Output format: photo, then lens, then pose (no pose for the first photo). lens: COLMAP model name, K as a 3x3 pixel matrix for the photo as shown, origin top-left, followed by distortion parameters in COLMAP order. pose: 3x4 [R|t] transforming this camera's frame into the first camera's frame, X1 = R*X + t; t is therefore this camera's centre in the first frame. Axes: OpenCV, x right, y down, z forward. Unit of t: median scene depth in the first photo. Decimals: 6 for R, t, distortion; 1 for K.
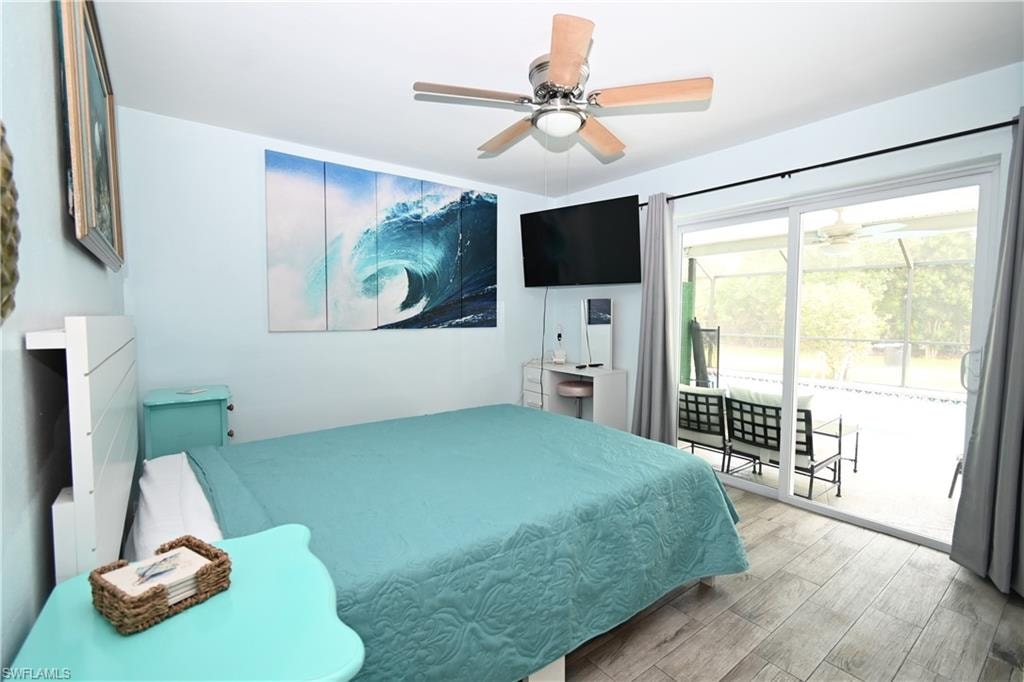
lens RADIAL K [[457.5, 0, 517.2], [0, 457.5, 340.1], [0, 0, 1]] dist [0.004770, -0.001016]
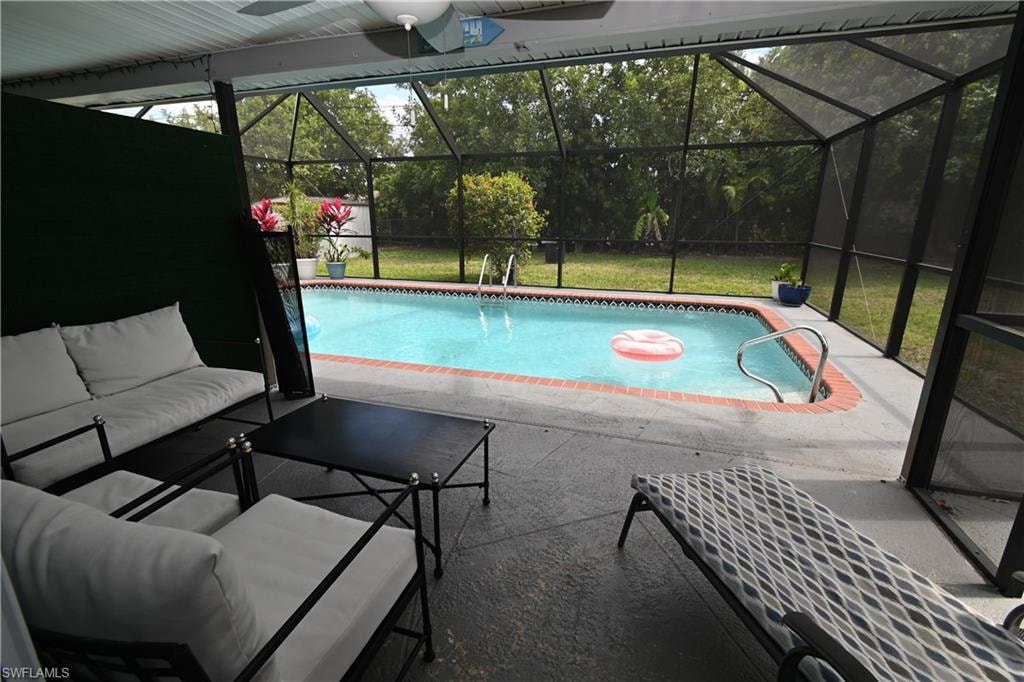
lens RADIAL K [[457.5, 0, 510.6], [0, 457.5, 342.0], [0, 0, 1]] dist [0.004770, -0.001016]
pose [[0.827604, -0.153611, 0.539884, 0.142796], [0.035809, 0.974315, 0.222325, -0.002423], [-0.560168, -0.164665, 0.811848, 0.166872]]
